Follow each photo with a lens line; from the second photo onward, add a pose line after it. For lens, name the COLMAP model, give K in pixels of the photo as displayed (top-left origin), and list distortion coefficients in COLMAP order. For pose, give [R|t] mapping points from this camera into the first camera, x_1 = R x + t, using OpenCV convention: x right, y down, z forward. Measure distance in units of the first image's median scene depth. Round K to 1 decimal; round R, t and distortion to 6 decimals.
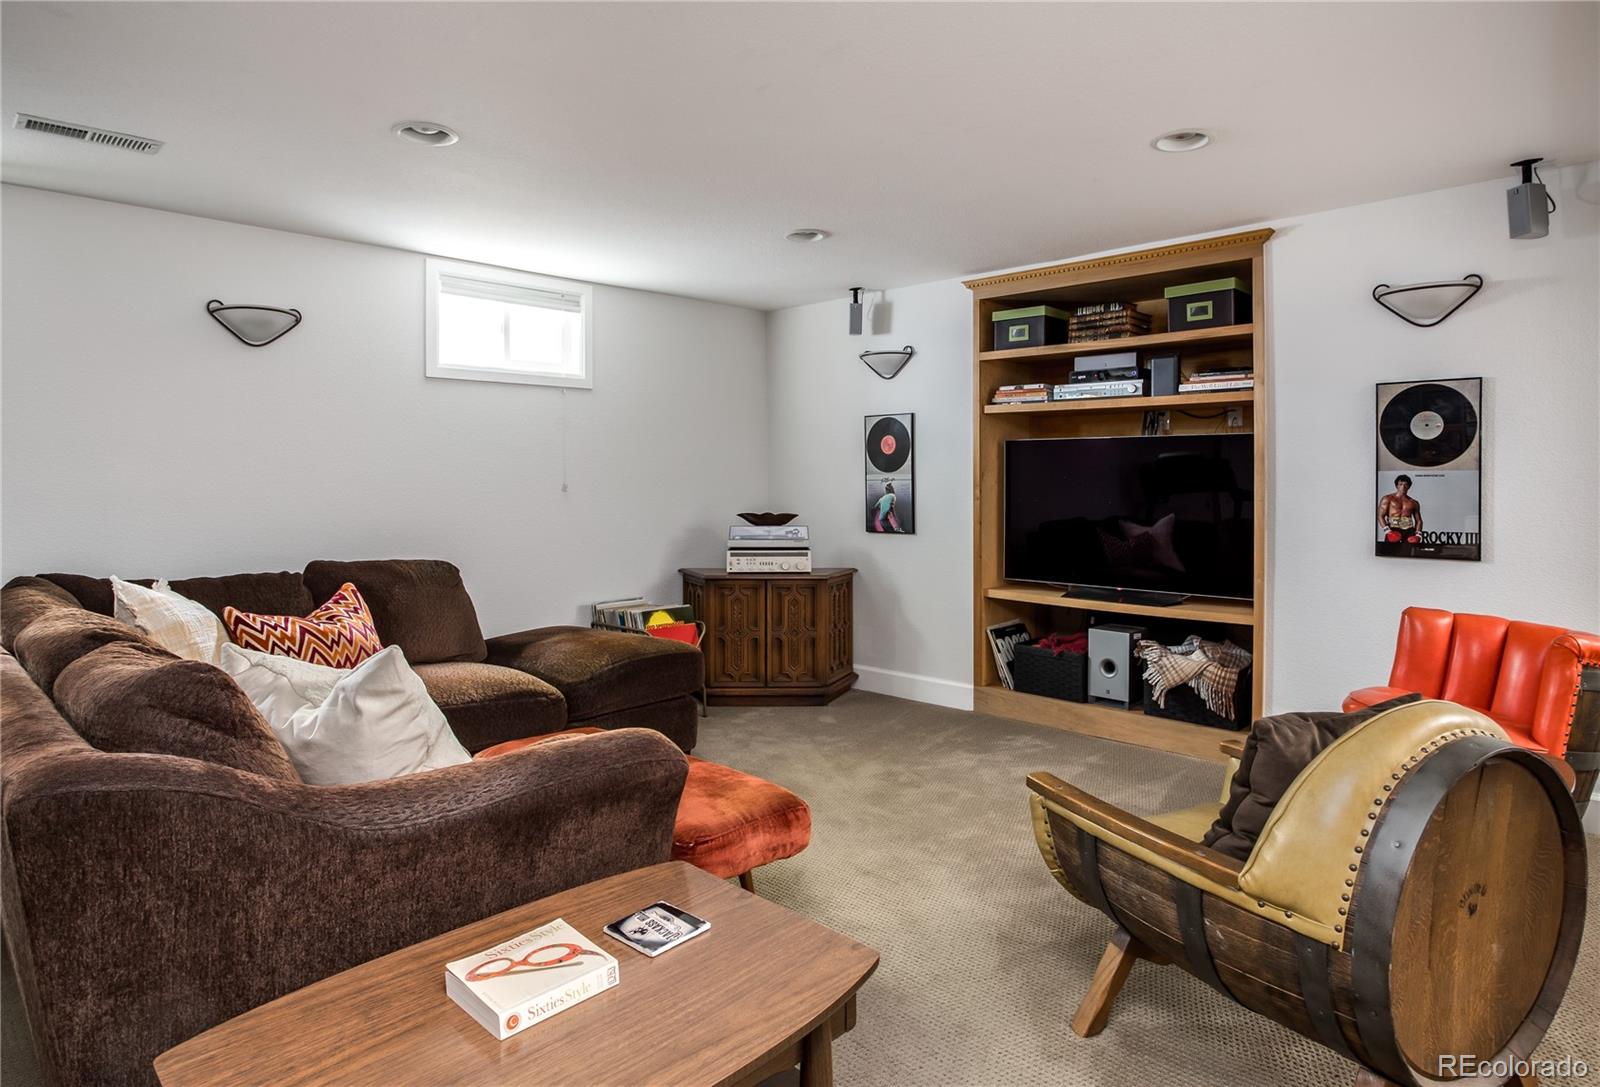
lens RADIAL K [[922.1, 0, 807.3], [0, 922.1, 534.8], [0, 0, 1]] dist [-0.035814, 0.014986]
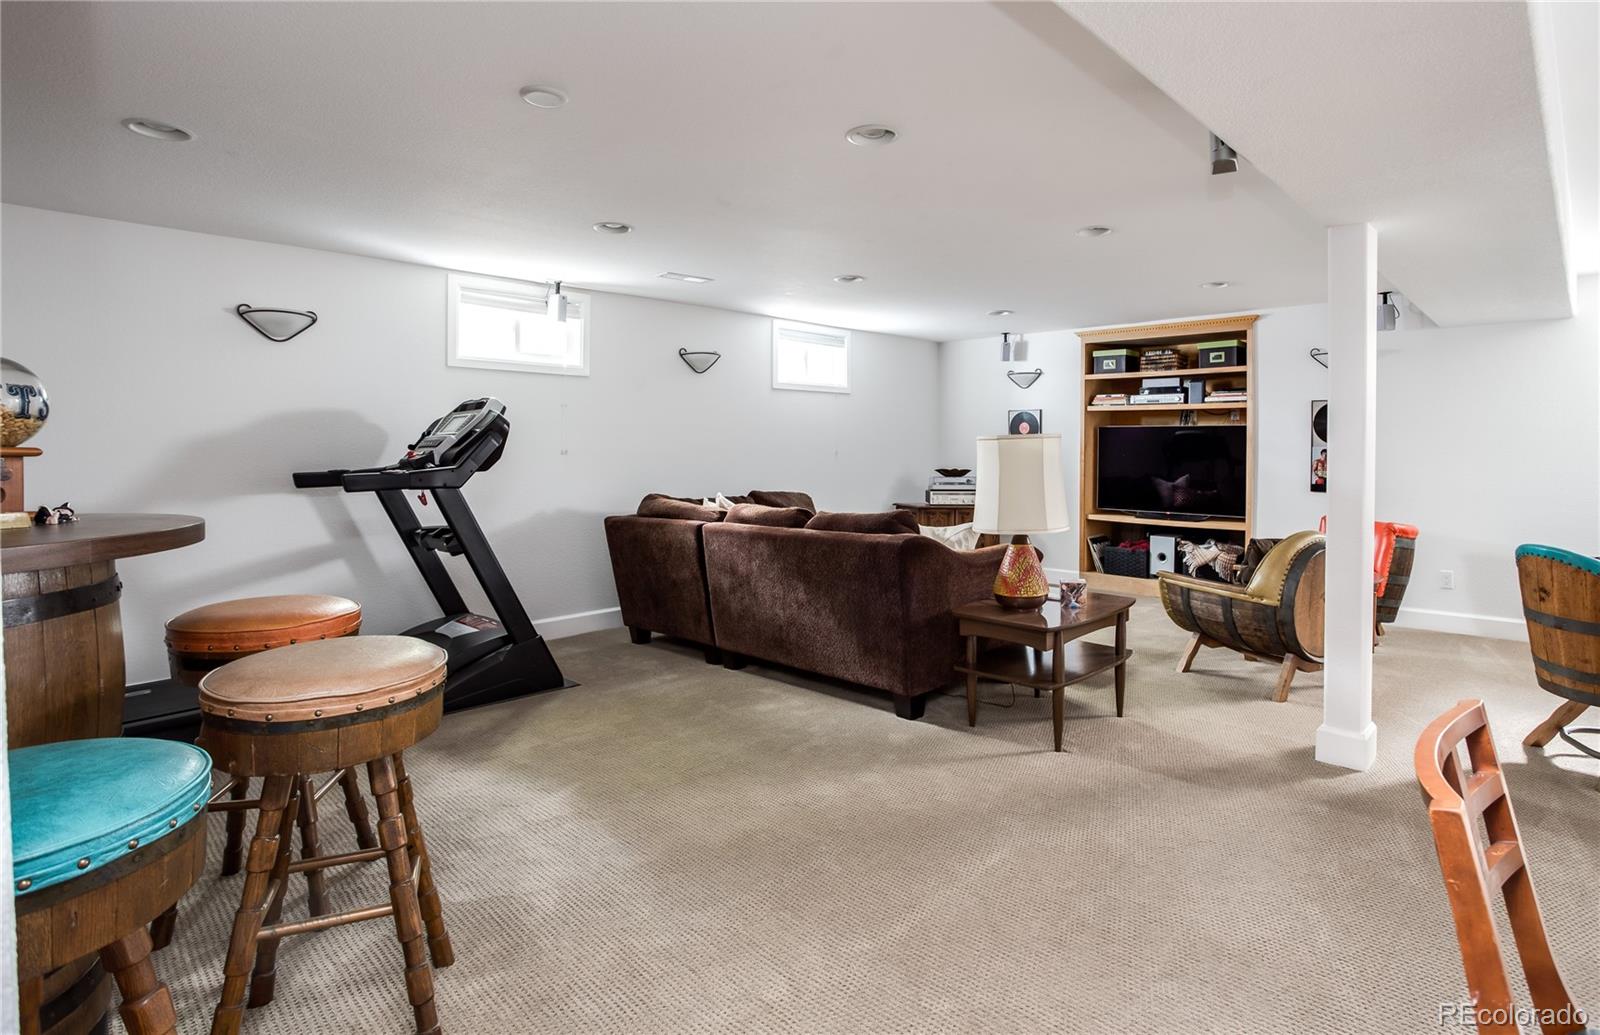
lens RADIAL K [[776.1, 0, 882.1], [0, 776.1, 503.0], [0, 0, 1]] dist [-0.004777, -0.000461]
pose [[0.999726, 0.004618, 0.022953, -0.240772], [-0.004880, 0.999923, 0.011371, 0.026115], [-0.022898, -0.011480, 0.999672, -0.468296]]
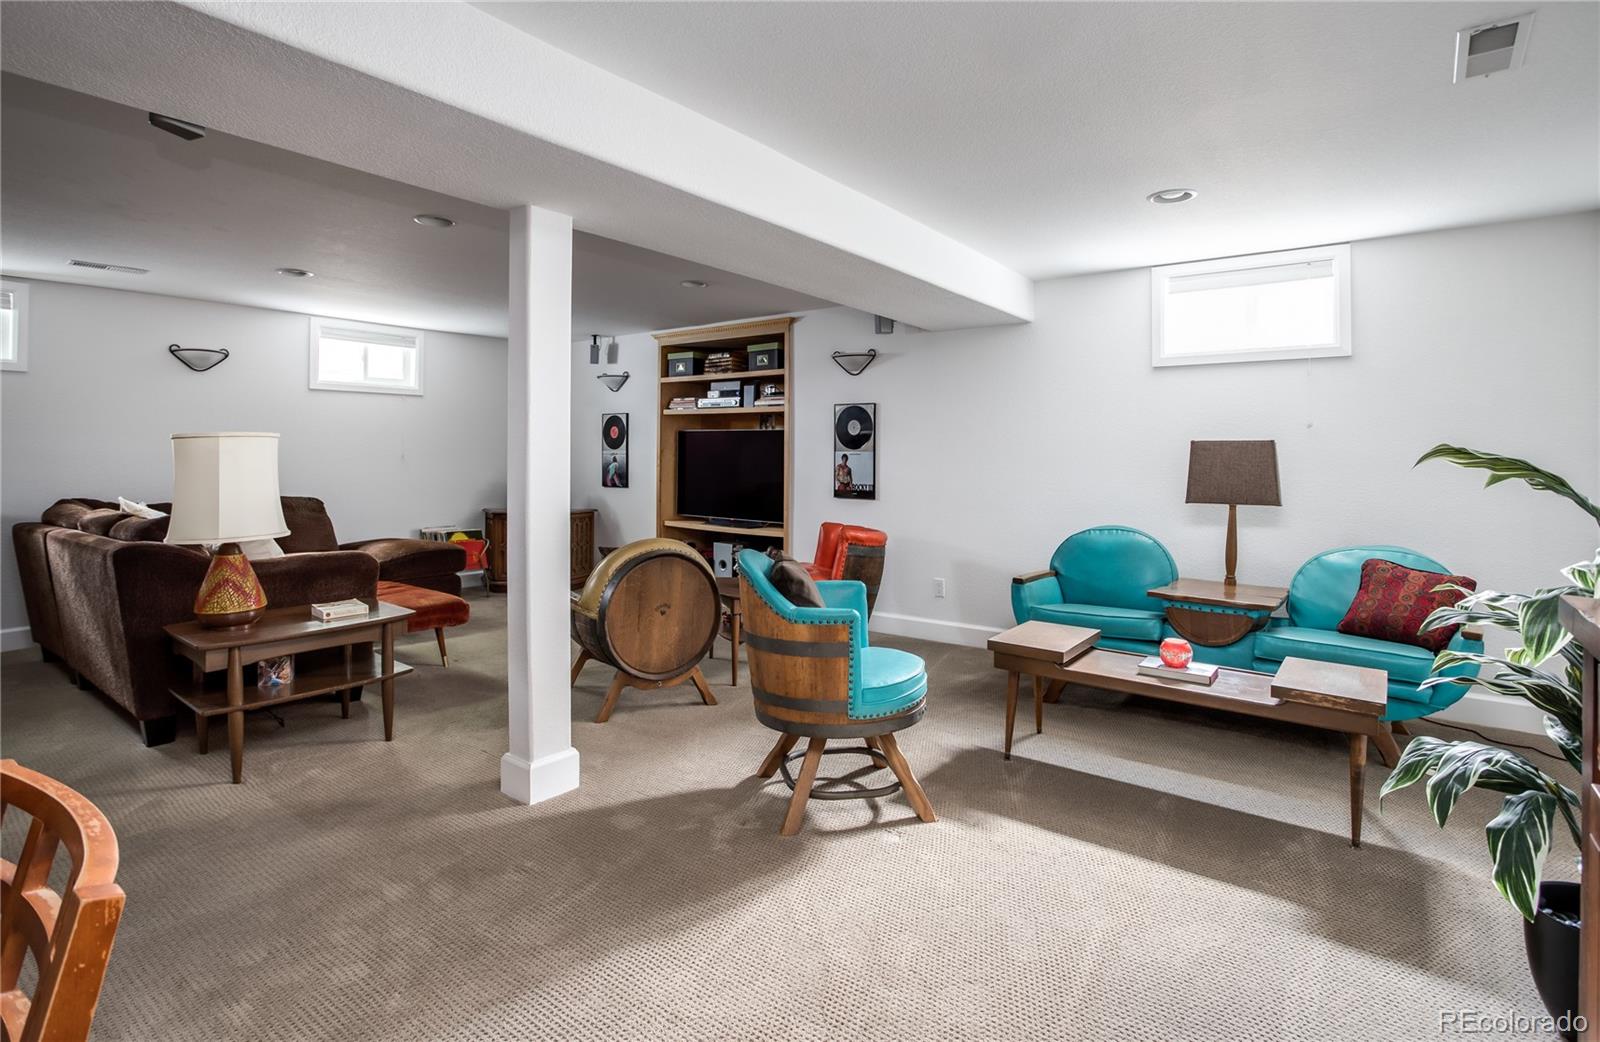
lens RADIAL K [[776.1, 0, 745.5], [0, 776.1, 485.5], [0, 0, 1]] dist [-0.004777, -0.000461]
pose [[0.997209, 0.007854, 0.074243, 0.261134], [-0.006448, 0.999796, -0.019157, 0.023514], [-0.074379, 0.018625, 0.997056, -0.441182]]
